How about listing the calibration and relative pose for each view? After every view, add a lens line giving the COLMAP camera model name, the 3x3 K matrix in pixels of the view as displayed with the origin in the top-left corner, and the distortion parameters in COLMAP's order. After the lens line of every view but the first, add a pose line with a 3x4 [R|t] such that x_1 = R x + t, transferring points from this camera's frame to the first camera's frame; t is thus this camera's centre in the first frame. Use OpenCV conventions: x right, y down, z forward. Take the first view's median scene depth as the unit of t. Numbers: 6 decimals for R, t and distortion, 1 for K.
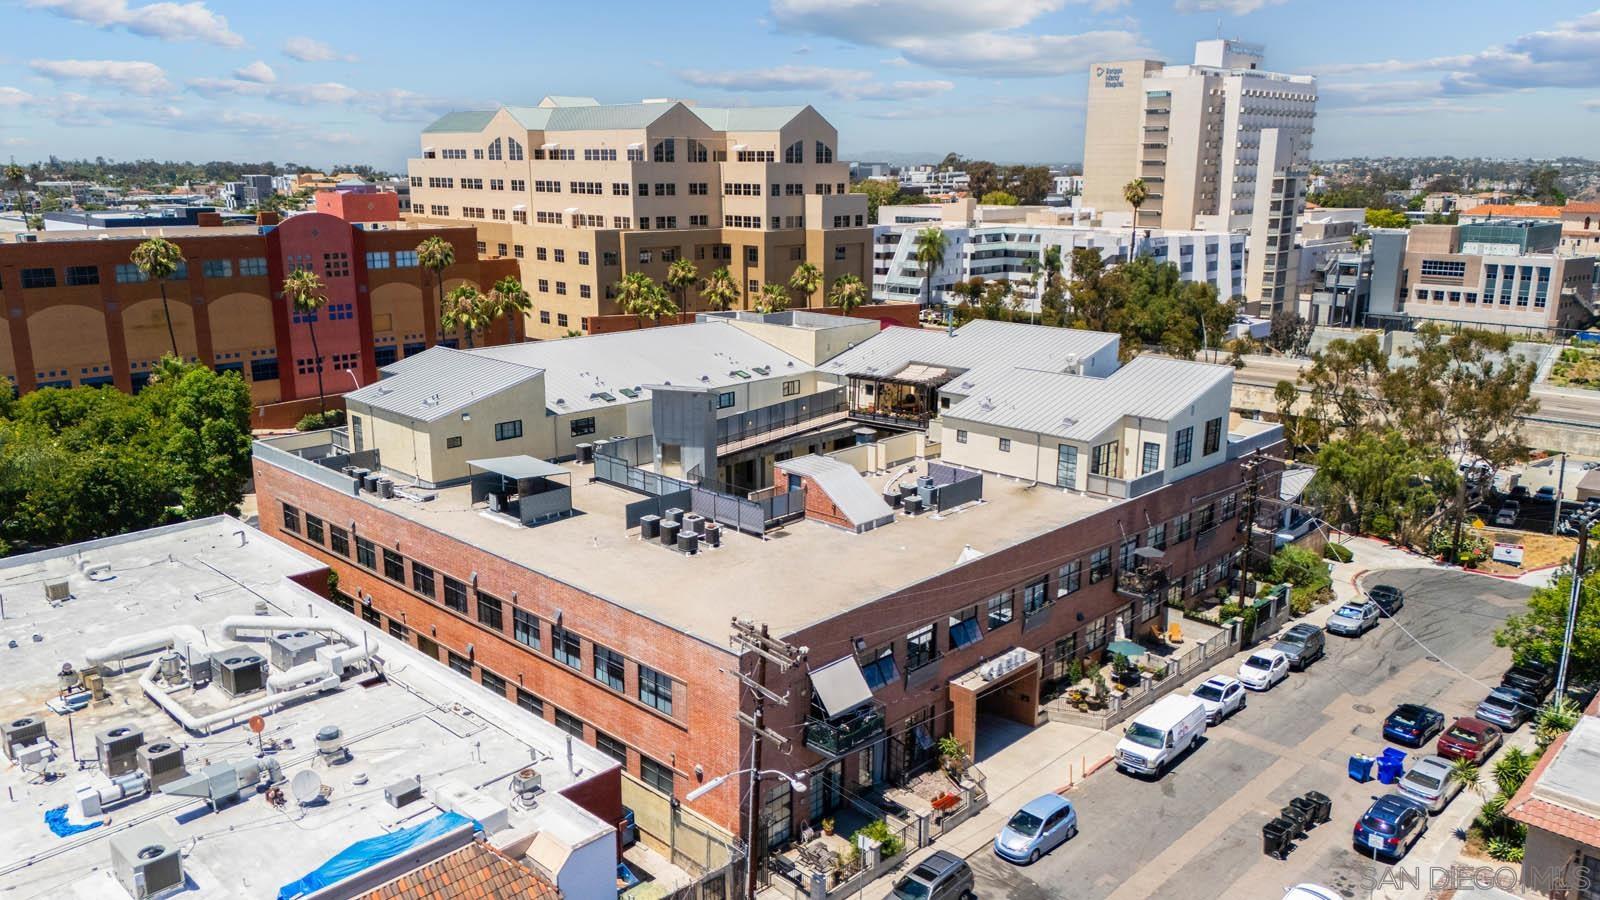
lens RADIAL K [[1170.3, 0, 803.7], [0, 1170.3, 454.5], [0, 0, 1]] dist [0.076650, -0.071289]
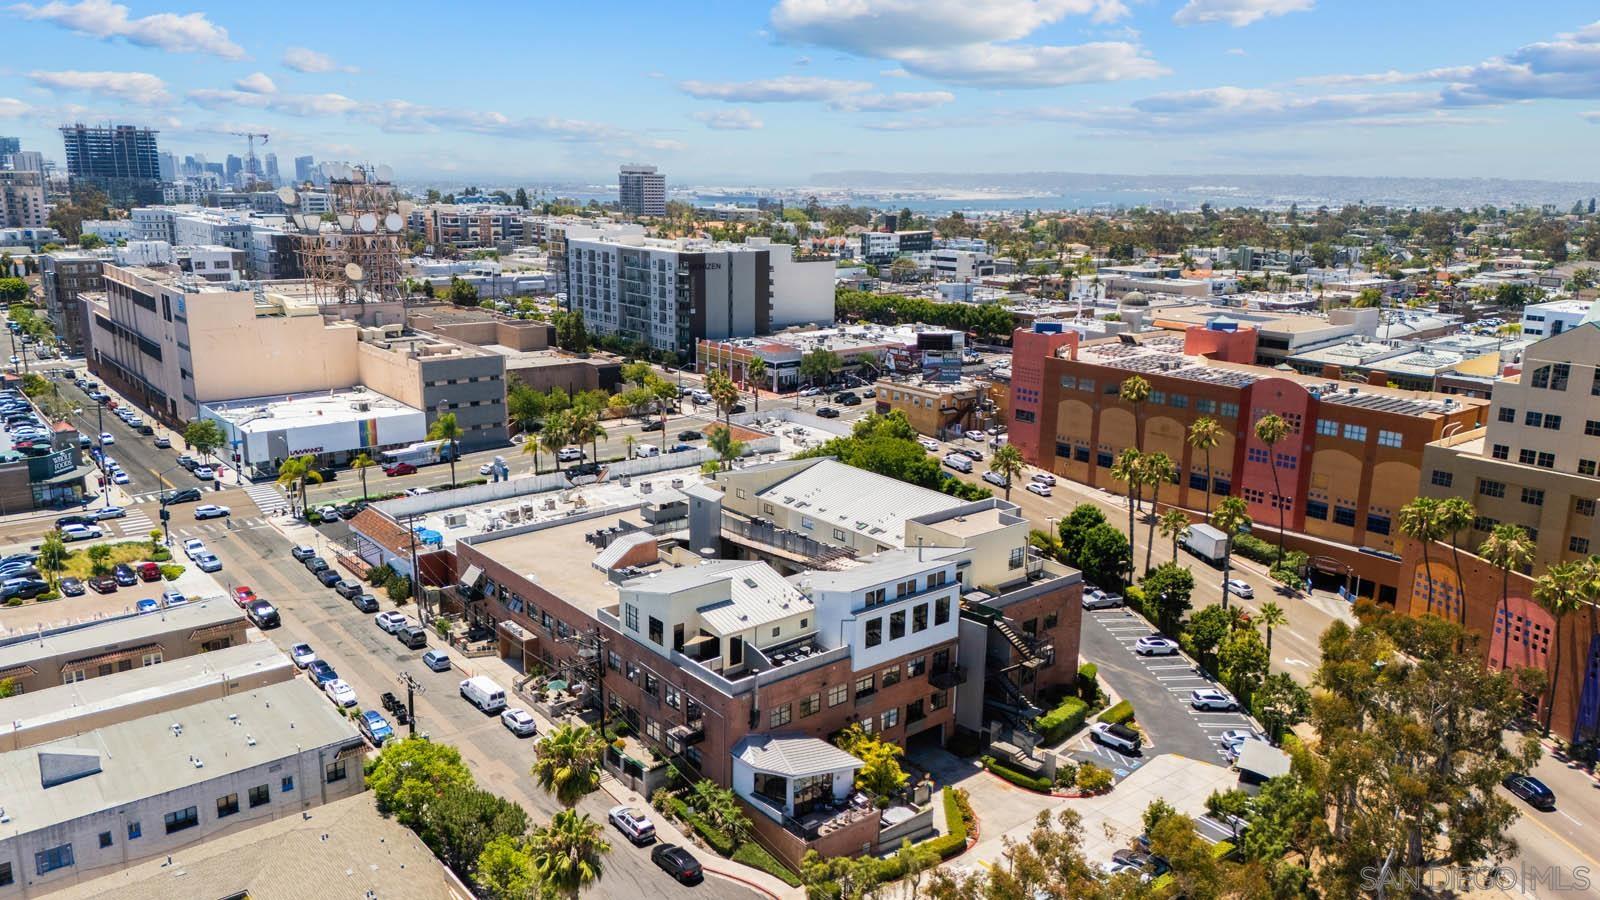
lens RADIAL K [[1170.3, 0, 799.8], [0, 1170.3, 444.1], [0, 0, 1]] dist [0.076650, -0.071289]
pose [[-0.113616, 0.220848, -0.968668, 0.727257], [-0.254413, 0.936006, 0.243241, -0.270921], [0.960399, 0.274078, -0.050159, 0.527905]]
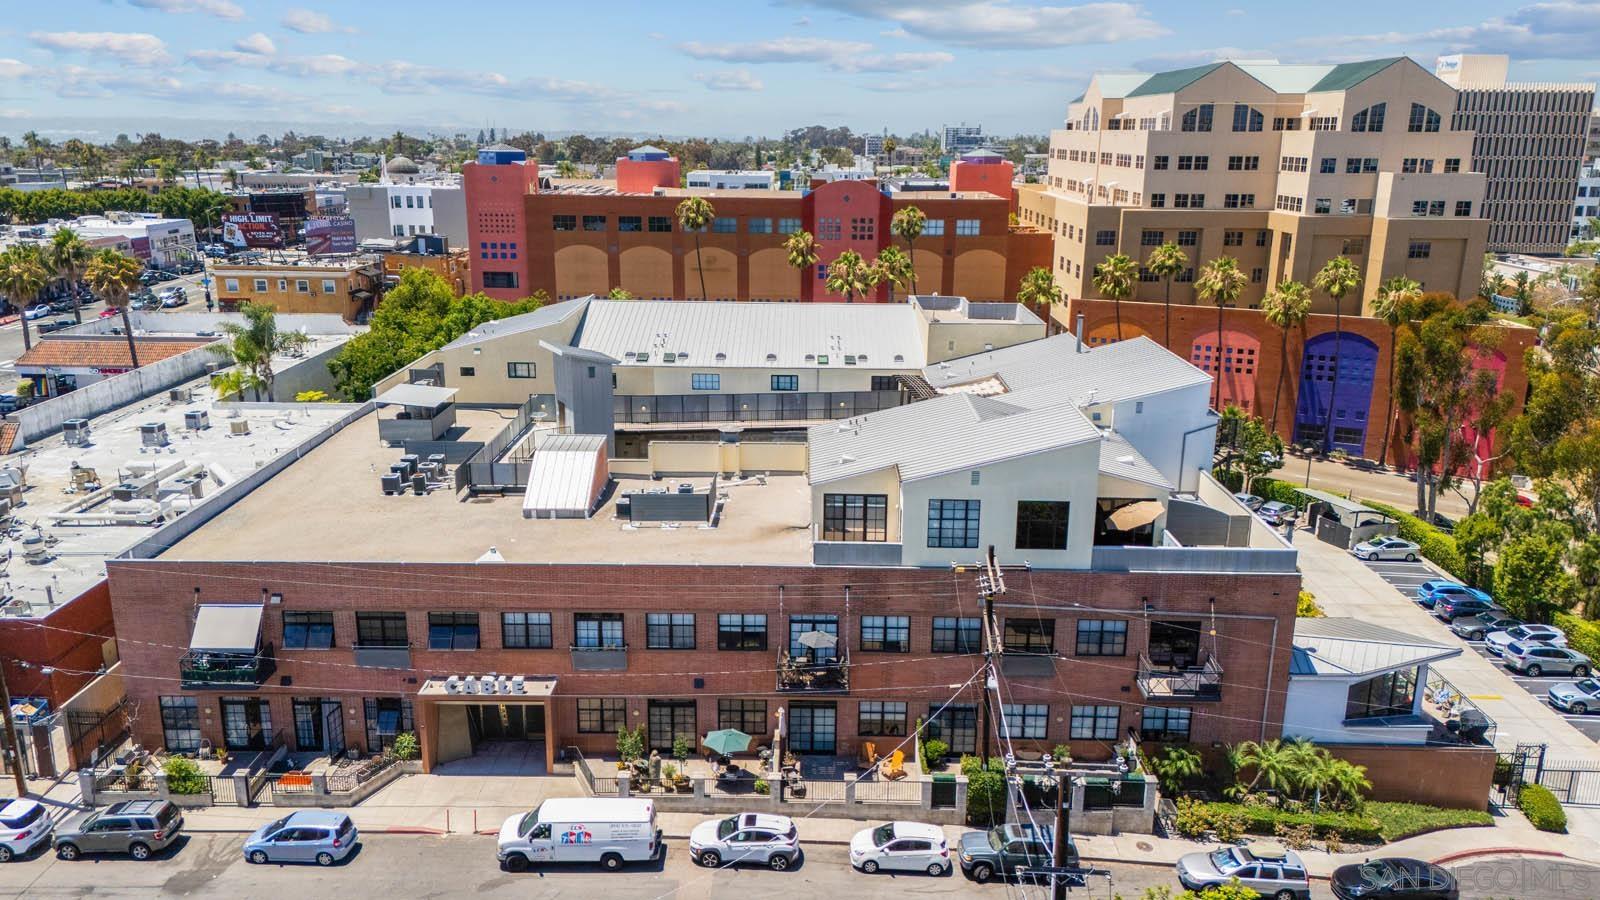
lens RADIAL K [[1170.3, 0, 792.5], [0, 1170.3, 444.3], [0, 0, 1]] dist [0.076650, -0.071289]
pose [[0.682043, 0.189699, -0.706280, 0.325923], [-0.181366, 0.979476, 0.087934, -0.043365], [0.708466, 0.068120, 0.702450, 0.182877]]
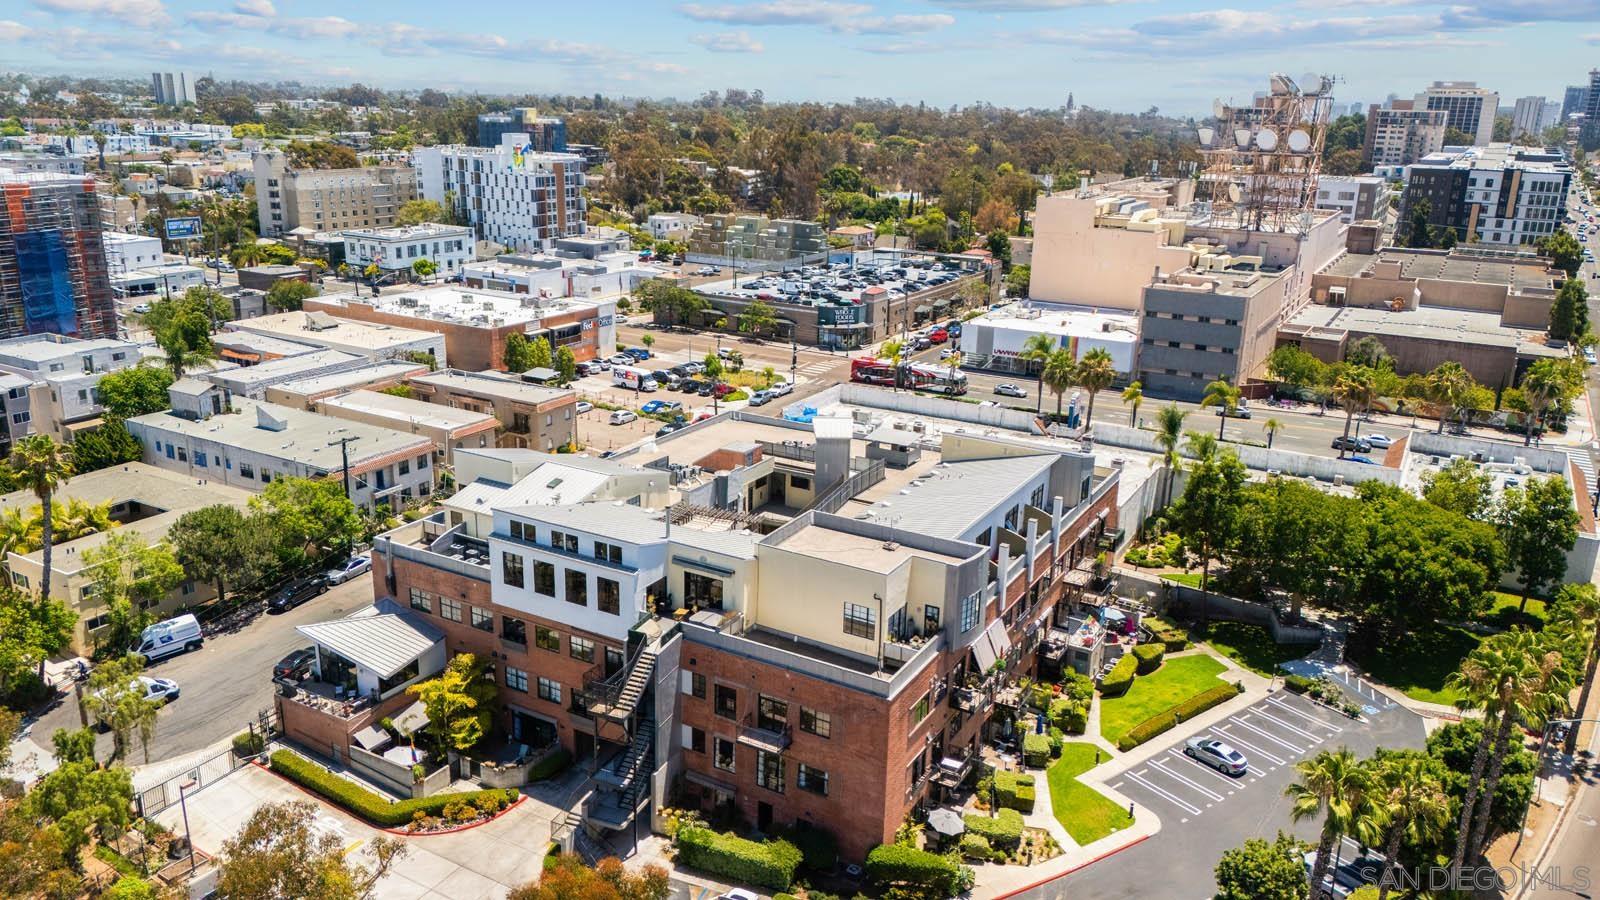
lens RADIAL K [[1170.3, 0, 802.5], [0, 1170.3, 451.8], [0, 0, 1]] dist [0.076650, -0.071289]
pose [[-0.969373, 0.045934, -0.241261, 0.142983], [-0.084976, 0.858947, 0.504965, -0.351983], [0.230426, 0.510001, -0.828736, 0.991565]]
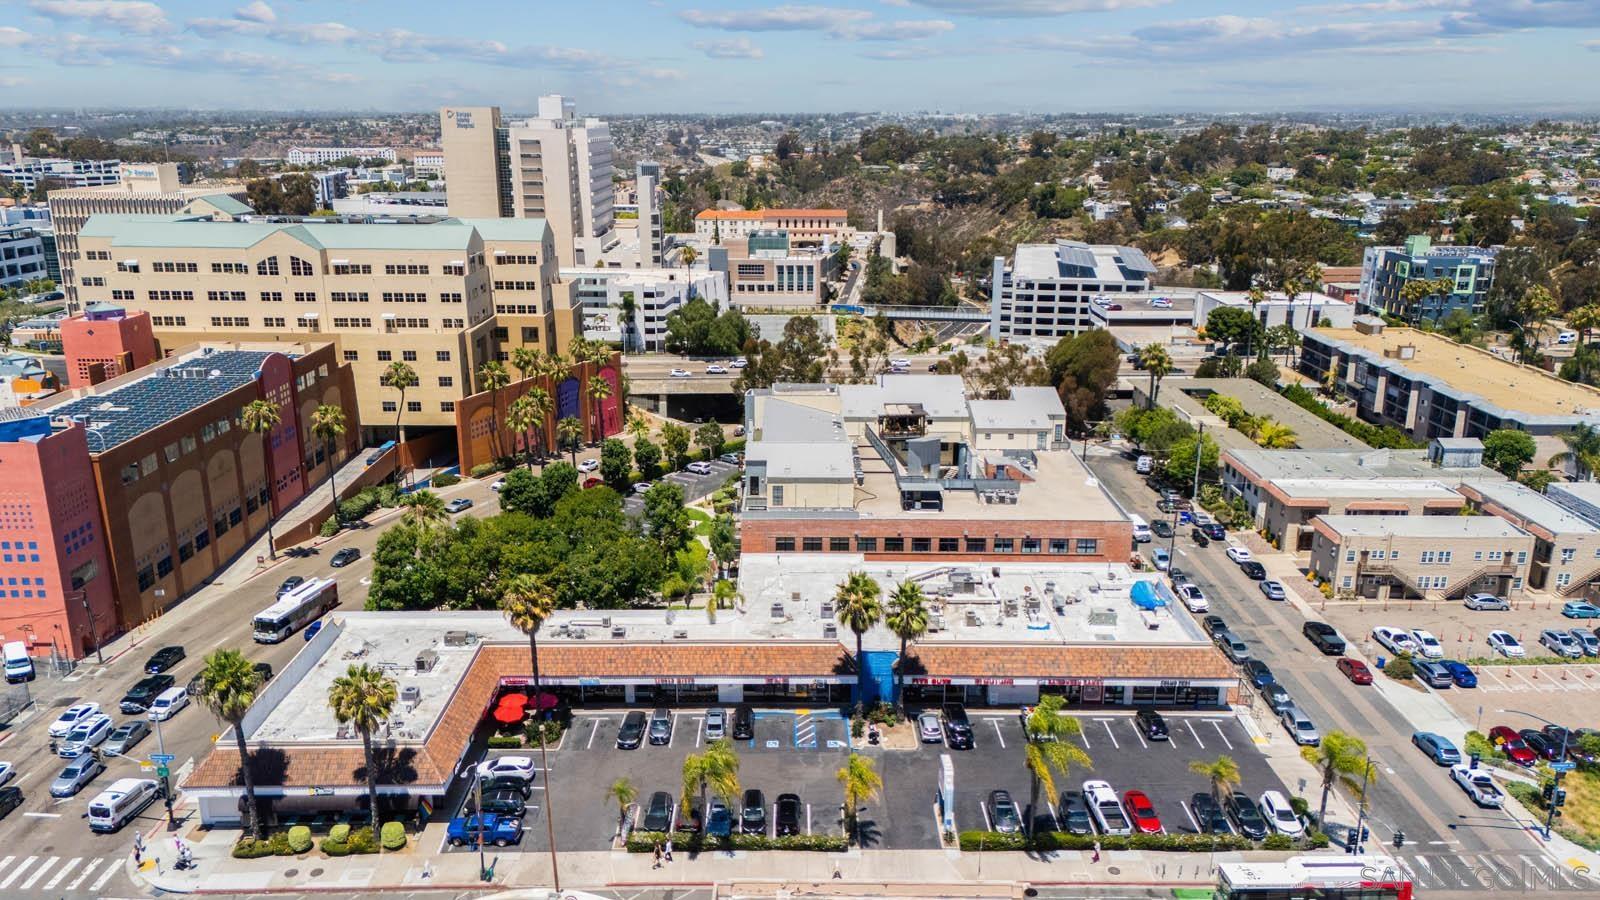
lens RADIAL K [[1170.3, 0, 797.9], [0, 1170.3, 460.1], [0, 0, 1]] dist [0.076650, -0.071289]
pose [[0.717792, -0.198317, 0.667417, -0.733977], [0.166919, 0.979637, 0.111573, -0.127009], [-0.675954, 0.031318, 0.736278, -0.177069]]
